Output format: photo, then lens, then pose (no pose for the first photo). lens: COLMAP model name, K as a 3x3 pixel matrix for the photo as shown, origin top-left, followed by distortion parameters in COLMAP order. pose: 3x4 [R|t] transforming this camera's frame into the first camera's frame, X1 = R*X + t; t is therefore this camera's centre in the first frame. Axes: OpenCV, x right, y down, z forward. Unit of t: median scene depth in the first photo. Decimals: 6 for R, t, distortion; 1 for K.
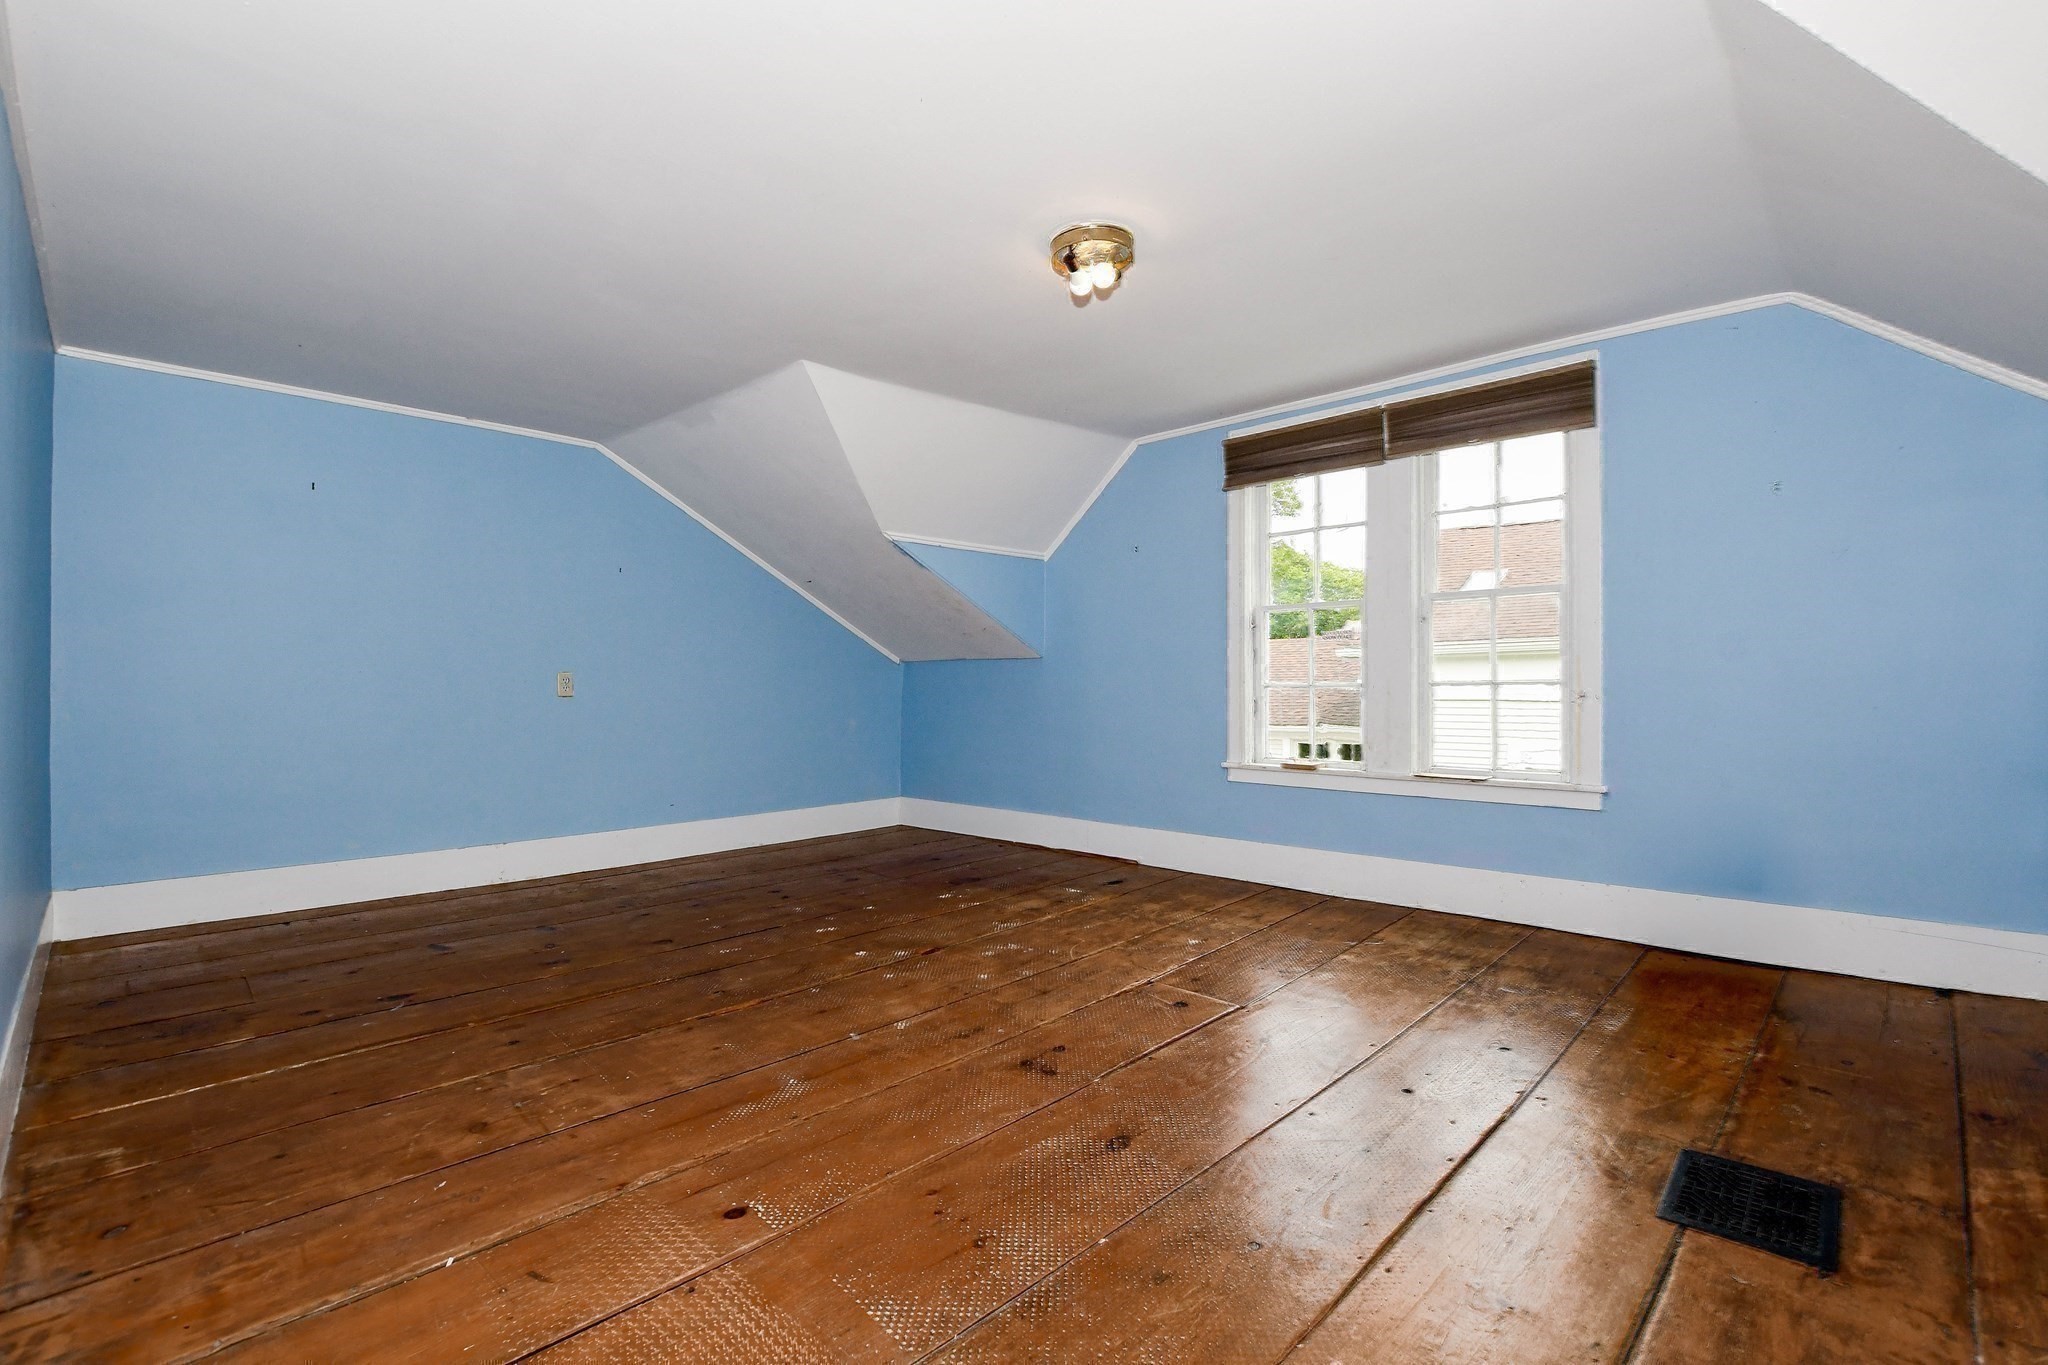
lens RADIAL K [[920.7, 0, 1012.9], [0, 920.7, 681.4], [0, 0, 1]] dist [-0.031694, 0.004390]
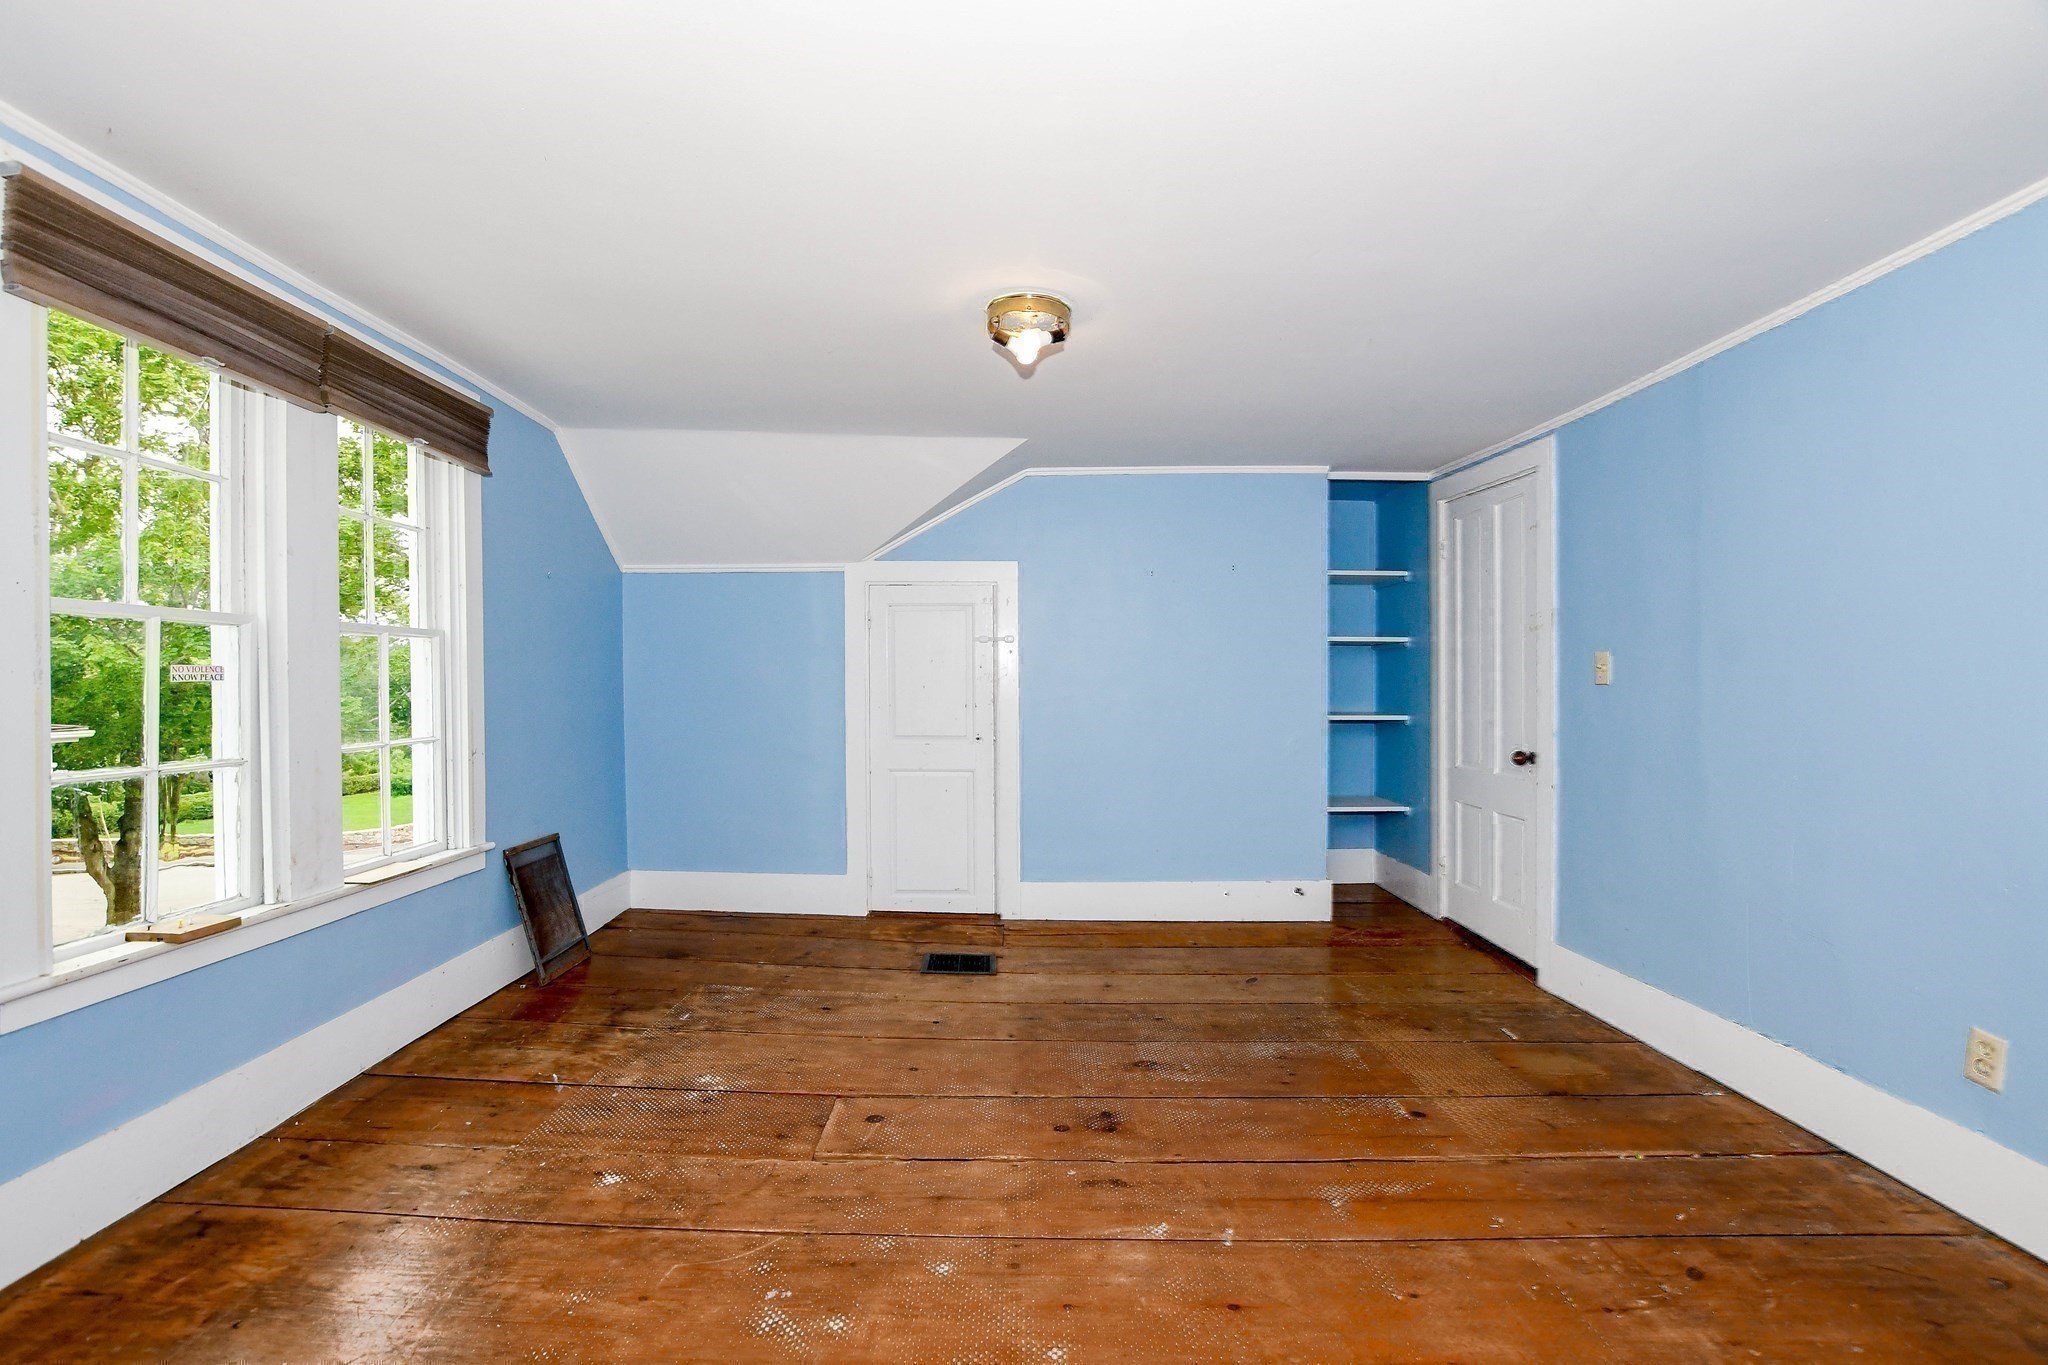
lens RADIAL K [[911.1, 0, 1024.0], [0, 911.1, 682.5], [0, 0, 1]] dist [-0.034591, 0.000118]
pose [[-0.720069, 0.003507, 0.693894, -0.506499], [-0.001985, 0.999973, -0.007114, -0.059471], [-0.693900, -0.006500, -0.720042, 1.473765]]
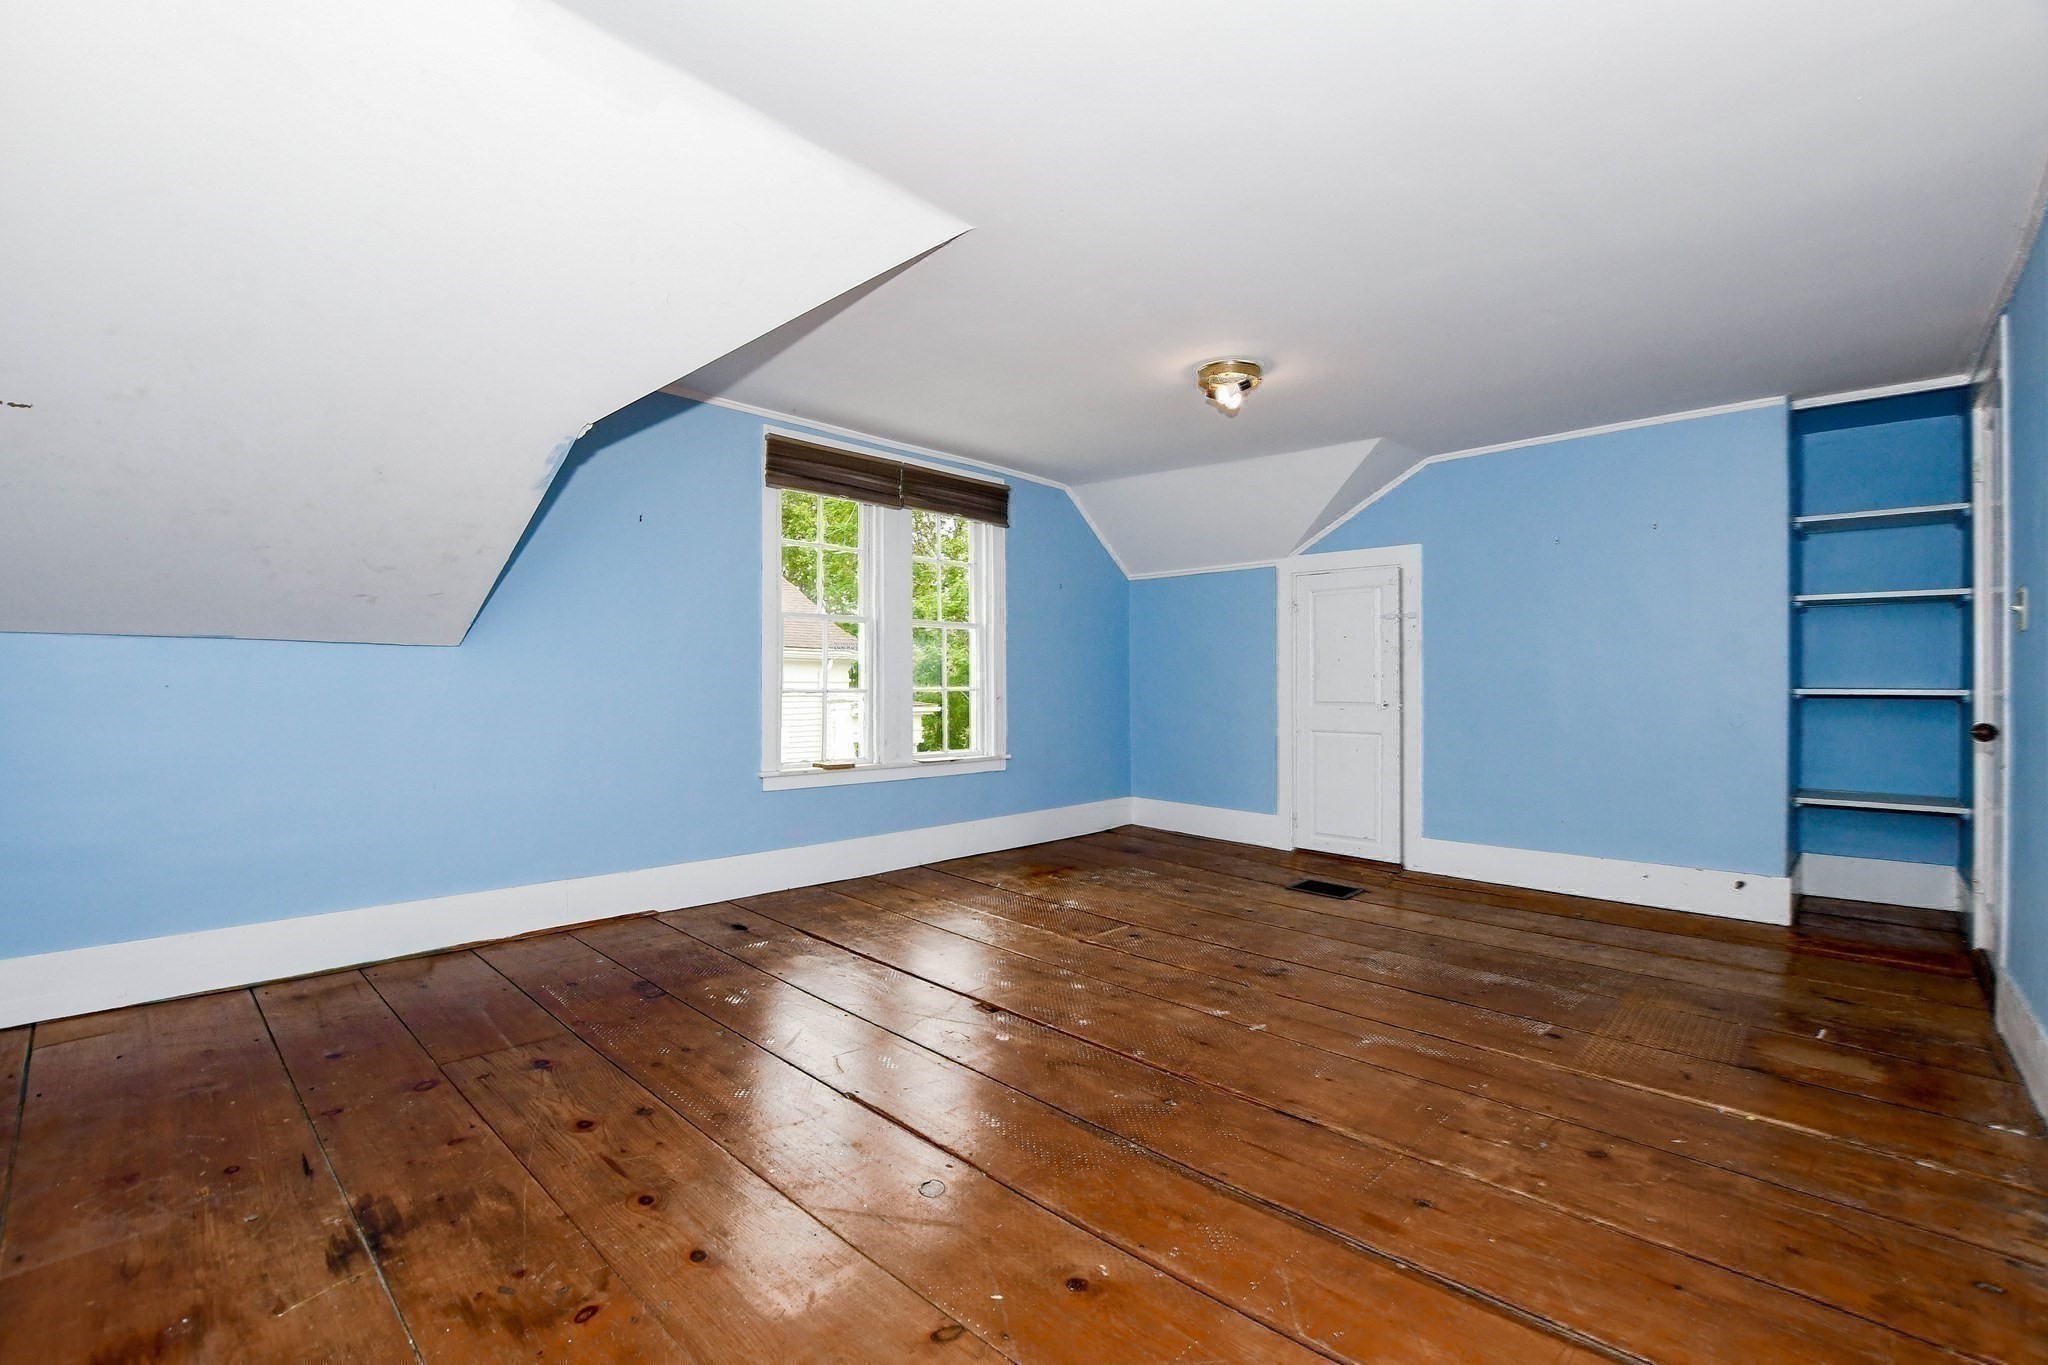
lens RADIAL K [[920.7, 0, 1012.9], [0, 920.7, 681.4], [0, 0, 1]] dist [-0.031694, 0.004390]
pose [[-0.023133, 0.007278, 0.999706, -1.092475], [-0.009609, 0.999926, -0.007502, -0.001498], [-0.999686, -0.009780, -0.023062, 1.165760]]
